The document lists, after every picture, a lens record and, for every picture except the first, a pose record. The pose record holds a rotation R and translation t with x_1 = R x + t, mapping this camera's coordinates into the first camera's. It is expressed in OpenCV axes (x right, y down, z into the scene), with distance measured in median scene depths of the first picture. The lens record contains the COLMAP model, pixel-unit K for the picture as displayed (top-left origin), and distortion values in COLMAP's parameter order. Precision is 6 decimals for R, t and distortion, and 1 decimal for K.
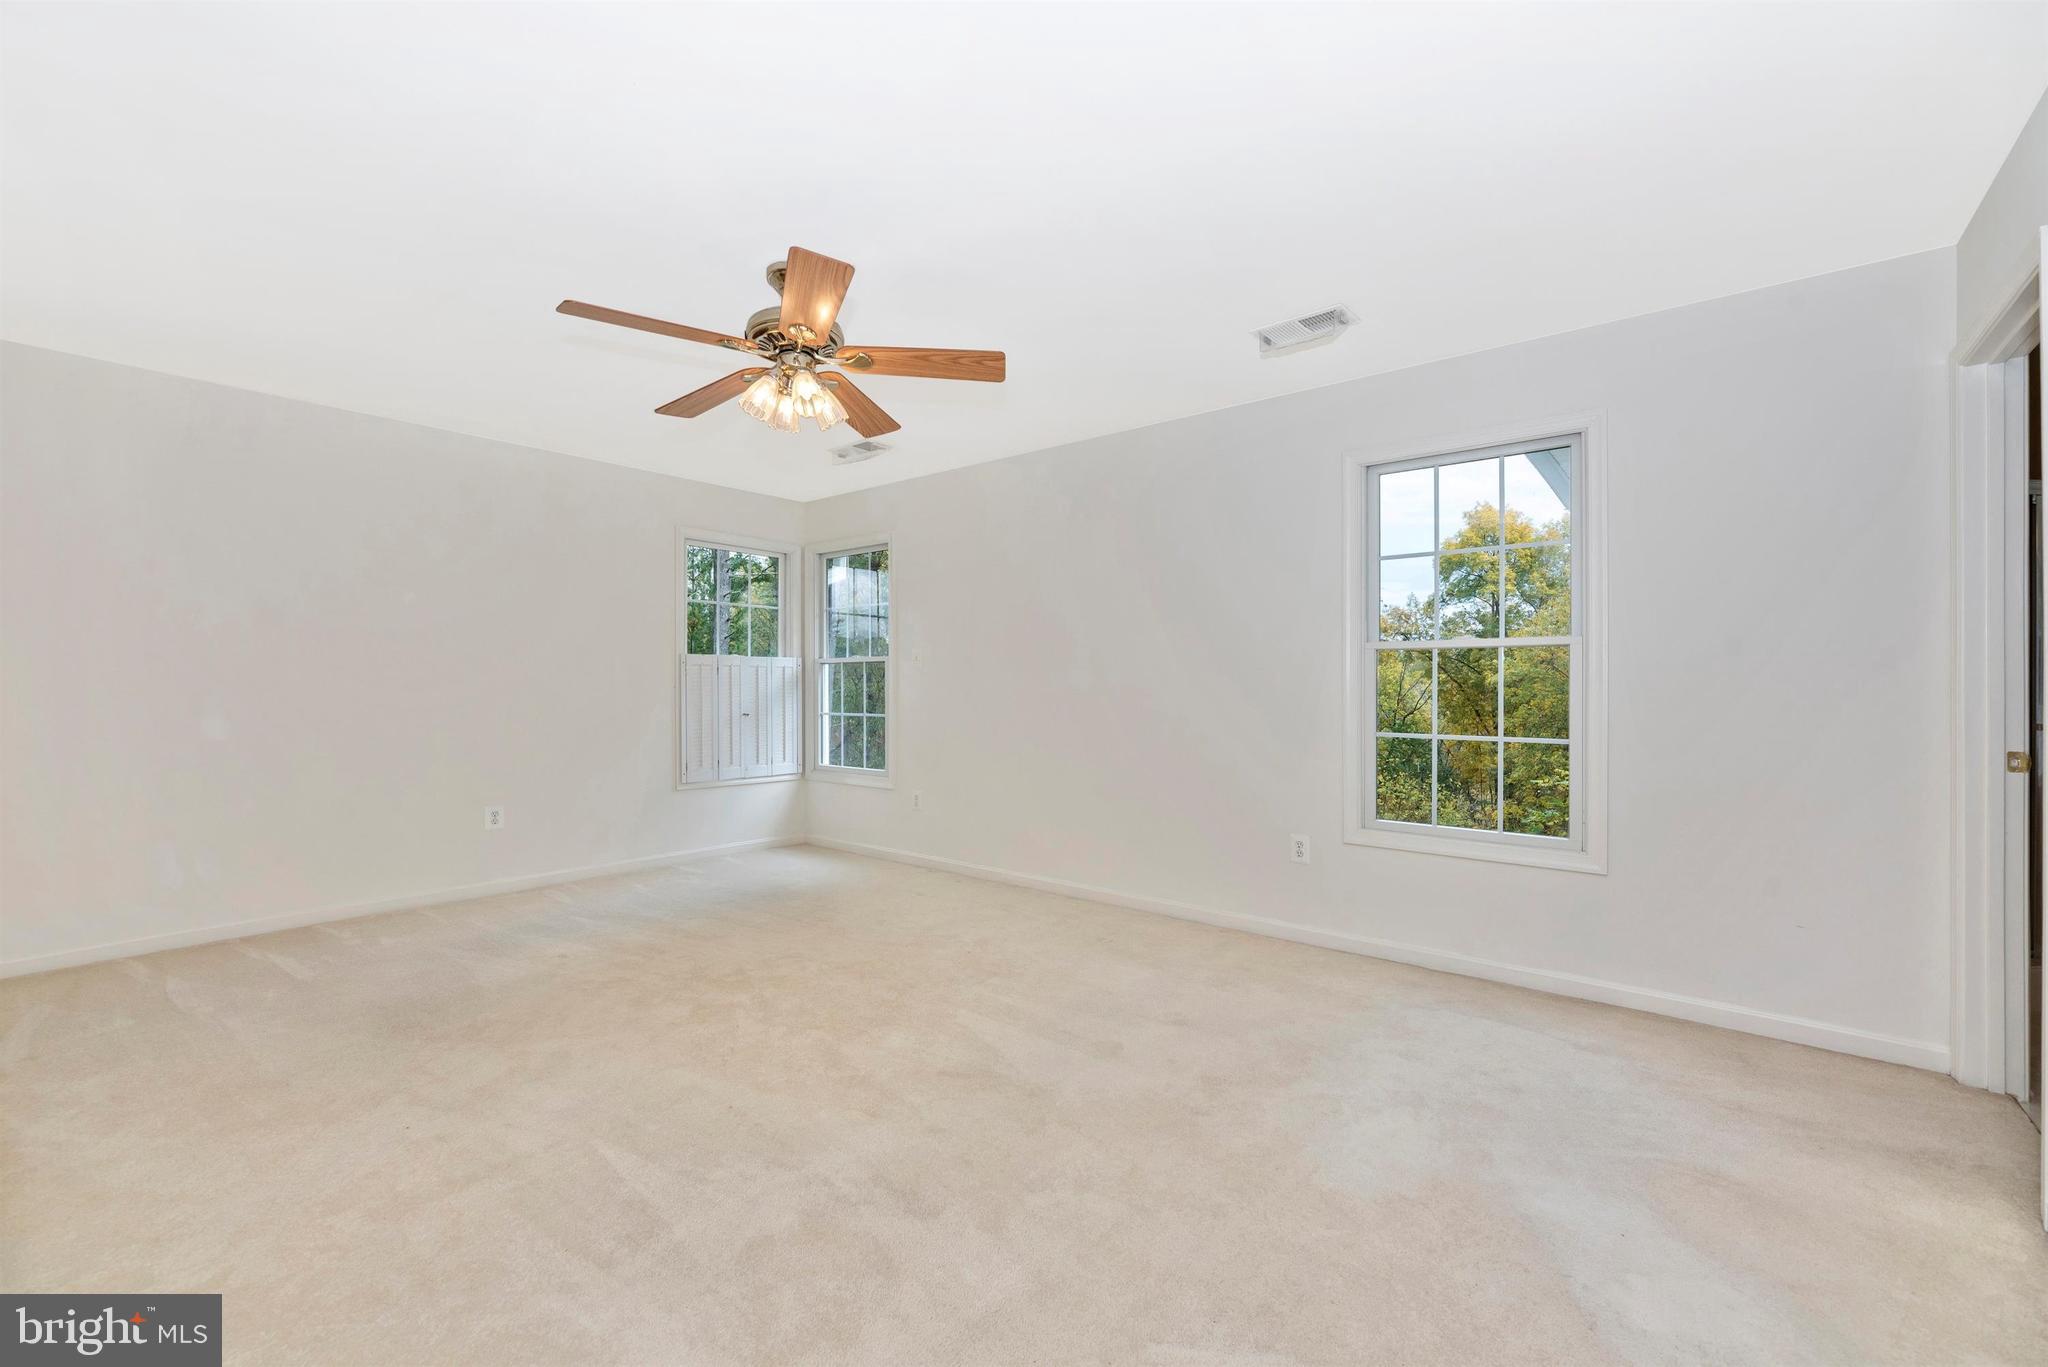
lens RADIAL K [[817.0, 0, 1024.0], [0, 817.0, 683.5], [0, 0, 1]] dist [0.001334, -0.000238]
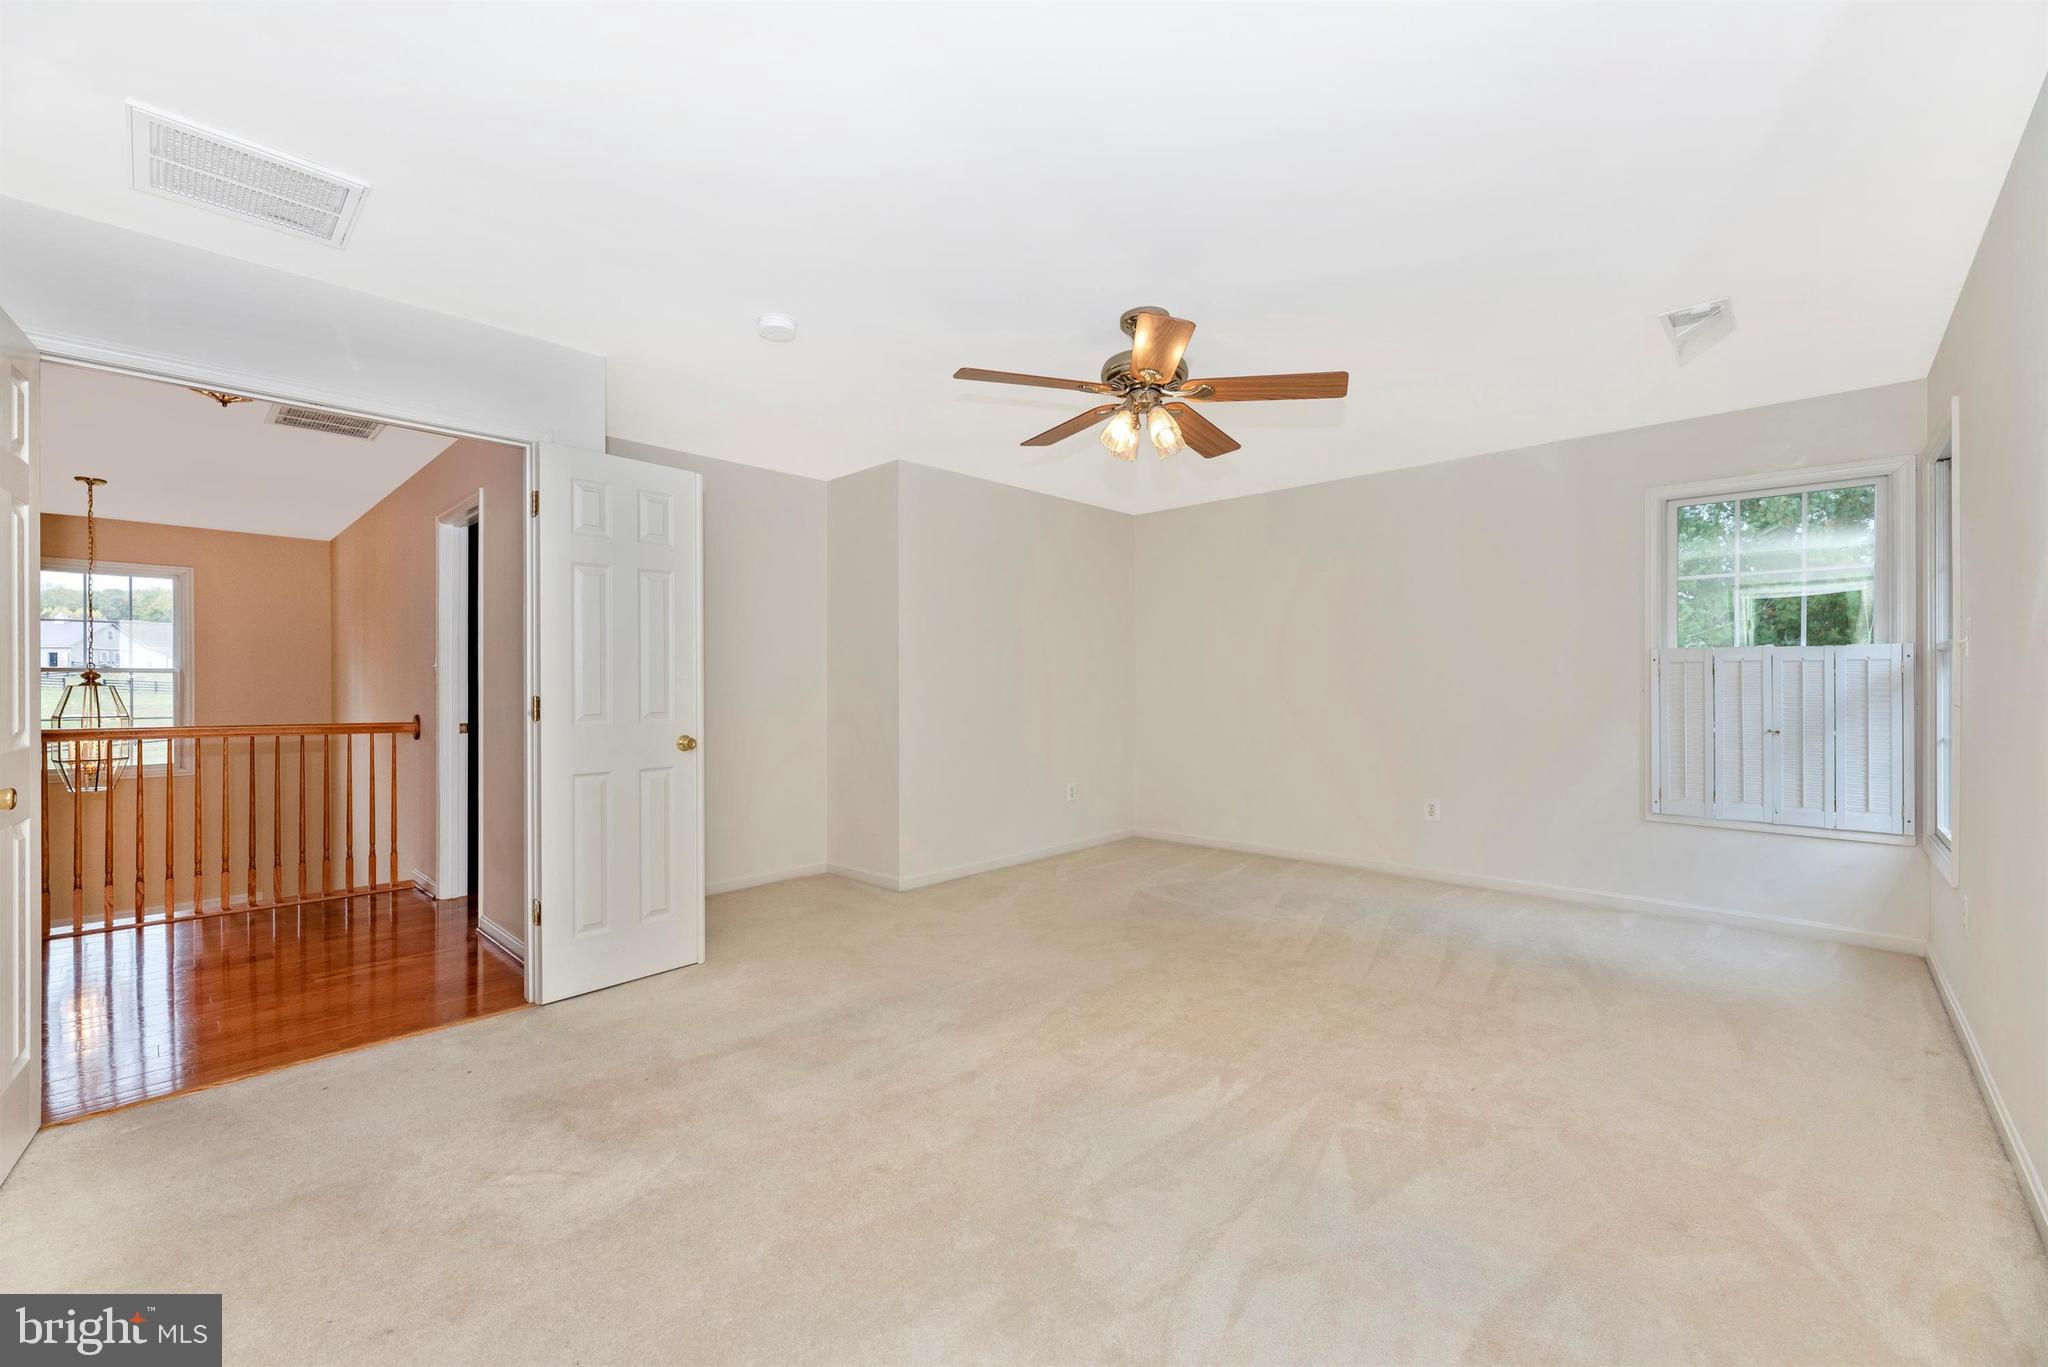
lens RADIAL K [[817.0, 0, 1024.0], [0, 817.0, 683.5], [0, 0, 1]] dist [0.001334, -0.000238]
pose [[-0.029088, -0.005520, -0.999562, 0.385217], [-0.004637, 0.999975, -0.005388, 0.004625], [0.999566, 0.004478, -0.029113, 0.417845]]
